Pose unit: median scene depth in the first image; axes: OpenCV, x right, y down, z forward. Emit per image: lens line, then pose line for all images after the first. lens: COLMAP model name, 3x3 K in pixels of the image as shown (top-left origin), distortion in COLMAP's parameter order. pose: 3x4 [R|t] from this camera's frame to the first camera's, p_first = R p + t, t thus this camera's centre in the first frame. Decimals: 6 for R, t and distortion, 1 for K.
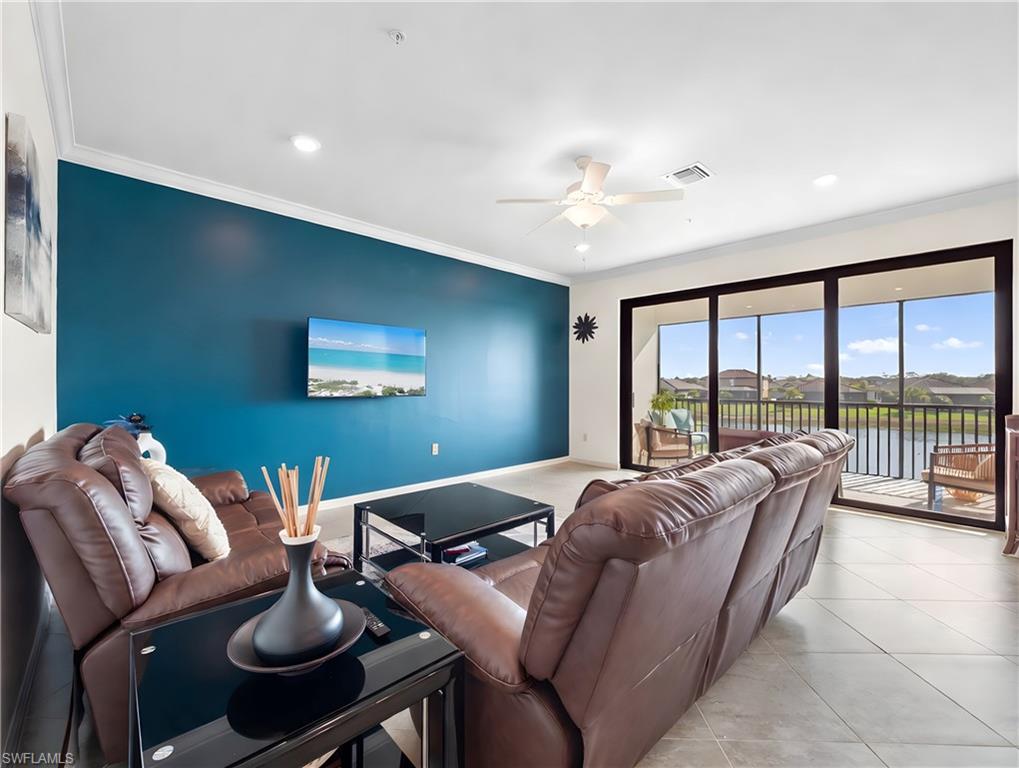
lens RADIAL K [[429.1, 0, 509.5], [0, 429.1, 384.0], [0, 0, 1]] dist [-0.004000, -0.000195]
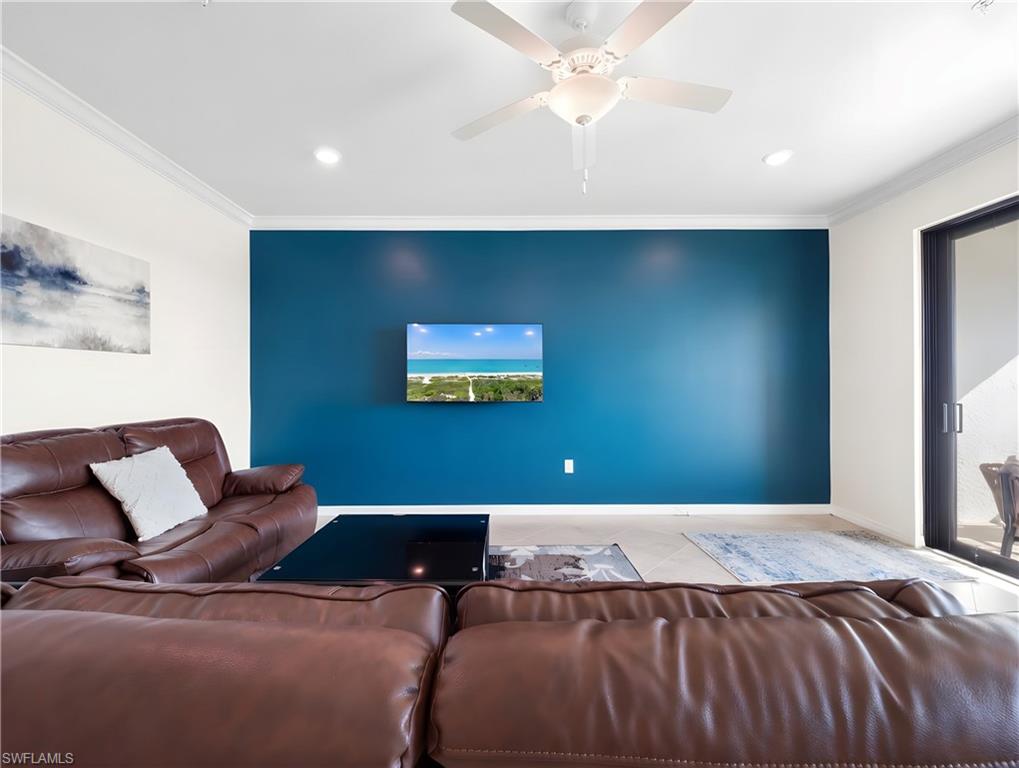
lens RADIAL K [[429.1, 0, 509.5], [0, 429.1, 384.0], [0, 0, 1]] dist [-0.004000, -0.000195]
pose [[0.716612, -0.006079, -0.697445, 0.370321], [0.002708, 0.999979, -0.005933, -0.003261], [0.697466, 0.002363, 0.716614, 0.372221]]
